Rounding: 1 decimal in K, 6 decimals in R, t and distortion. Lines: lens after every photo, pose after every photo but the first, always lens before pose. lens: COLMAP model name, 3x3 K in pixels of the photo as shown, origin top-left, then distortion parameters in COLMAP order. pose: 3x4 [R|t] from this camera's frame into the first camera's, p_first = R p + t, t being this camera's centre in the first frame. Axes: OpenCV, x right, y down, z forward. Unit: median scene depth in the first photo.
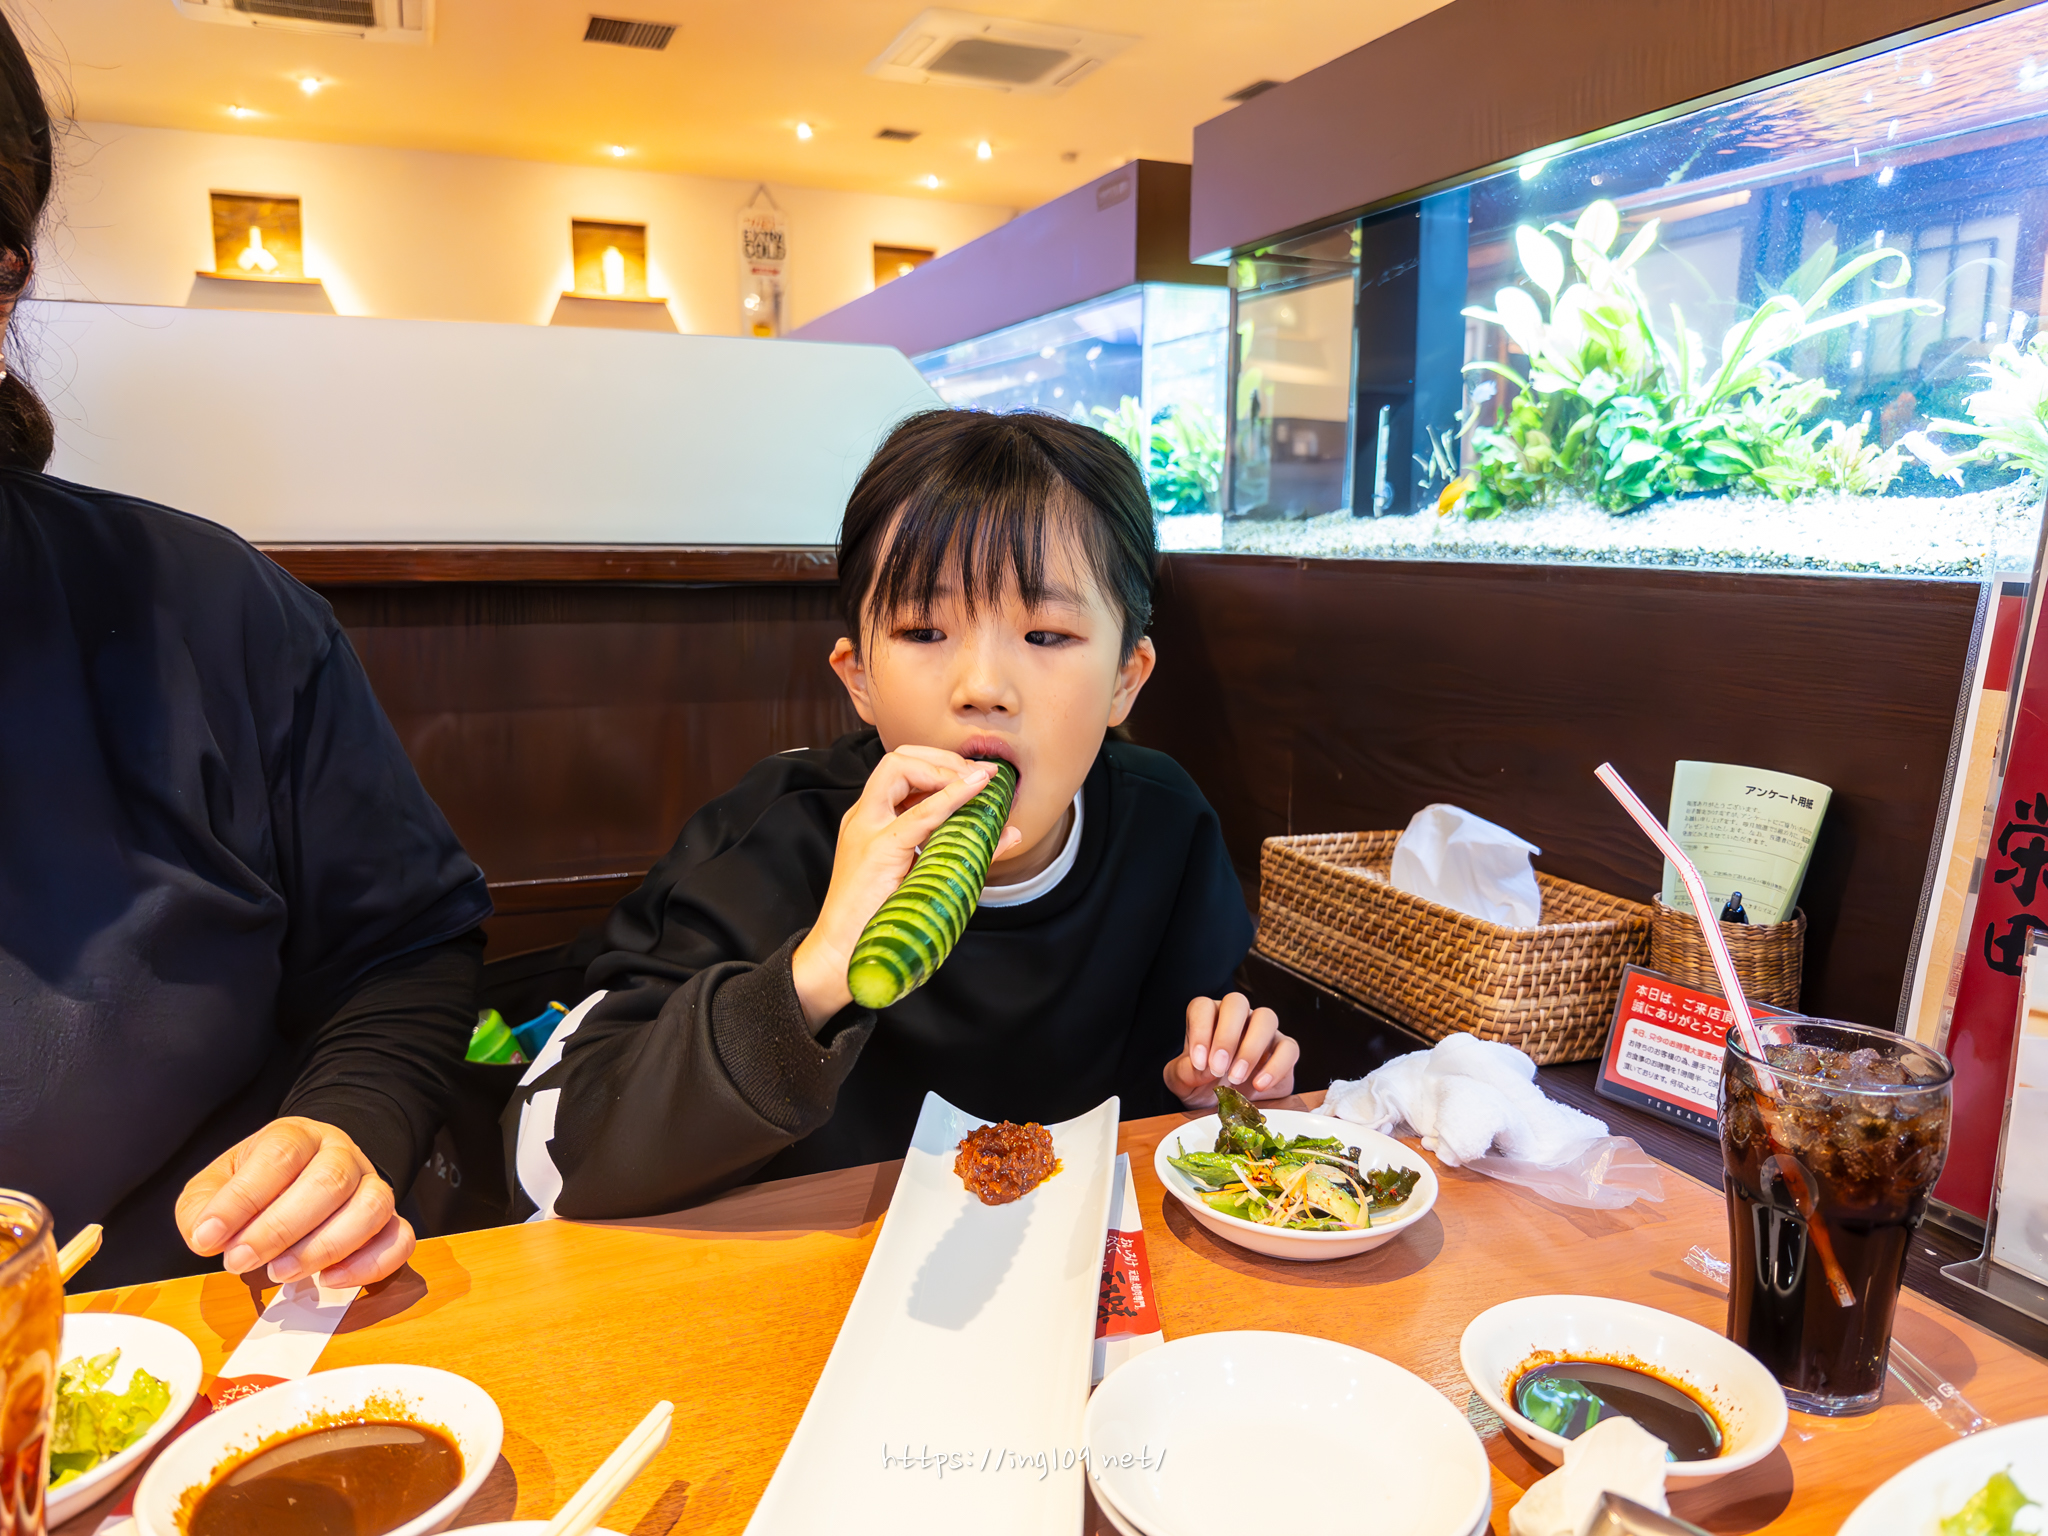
lens RADIAL K [[1464.8, 0, 1024.0], [0, 1464.8, 768.0], [0, 0, 1]] dist [0.008489, 0.003557]
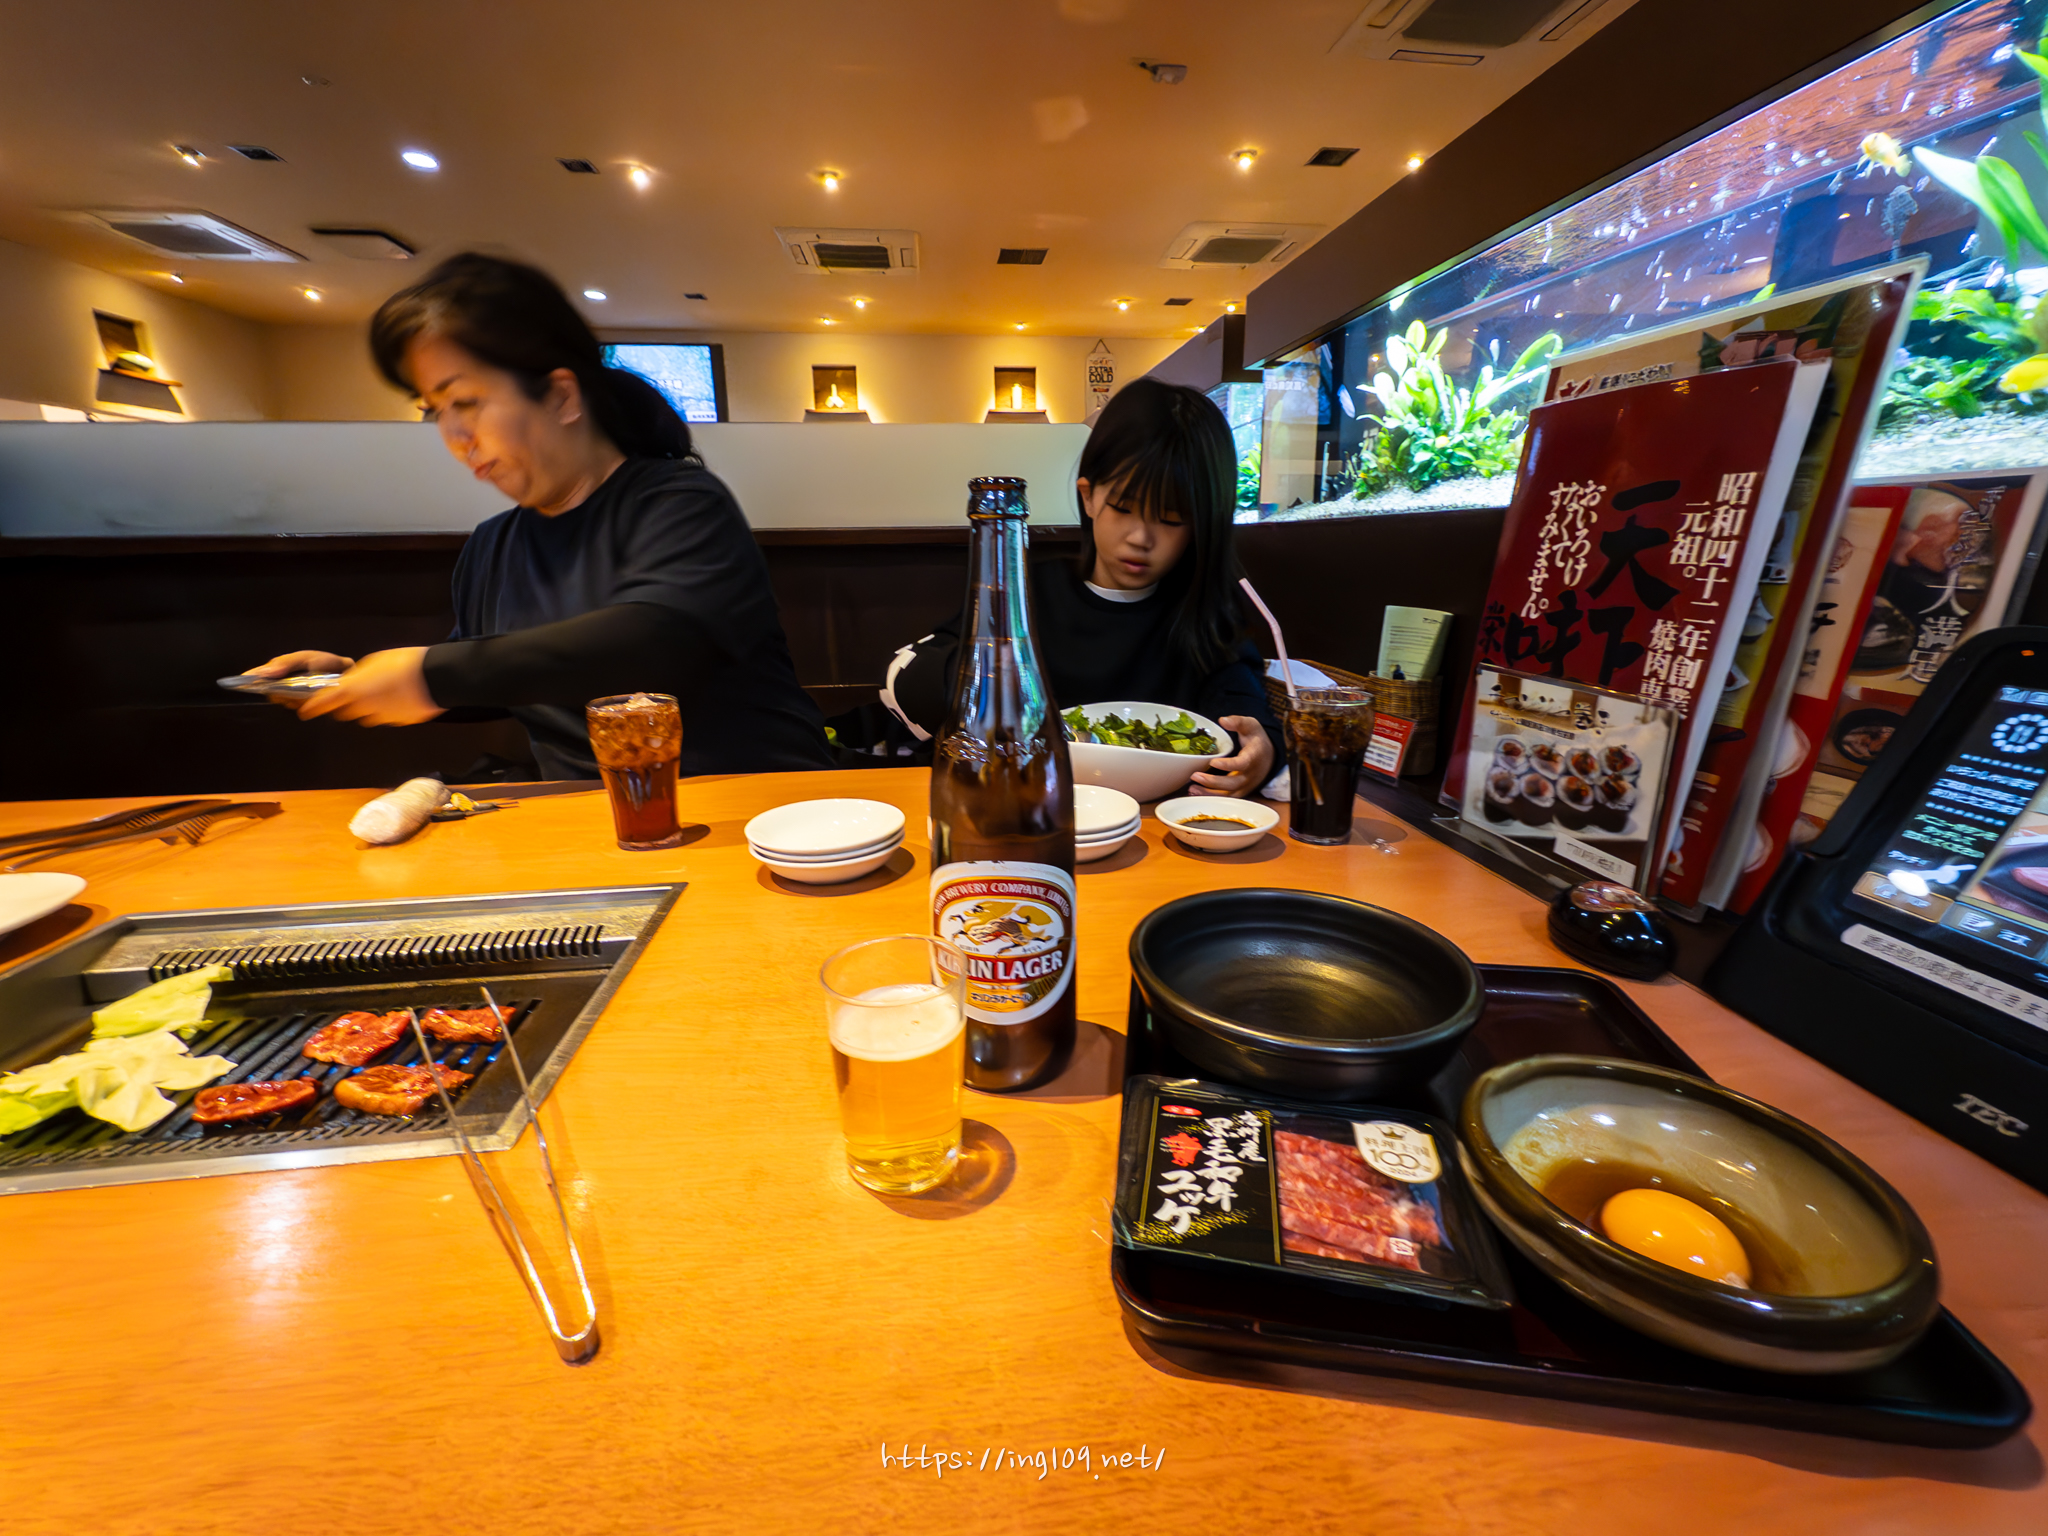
lens RADIAL K [[809.4, 0, 1024.0], [0, 809.4, 768.0], [0, 0, 1]] dist [0.000458, 0.000026]
pose [[0.967764, 0.054200, -0.245959, 0.177684], [-0.026561, 0.993088, 0.114331, 0.078208], [0.250455, -0.104112, 0.962514, -0.188217]]
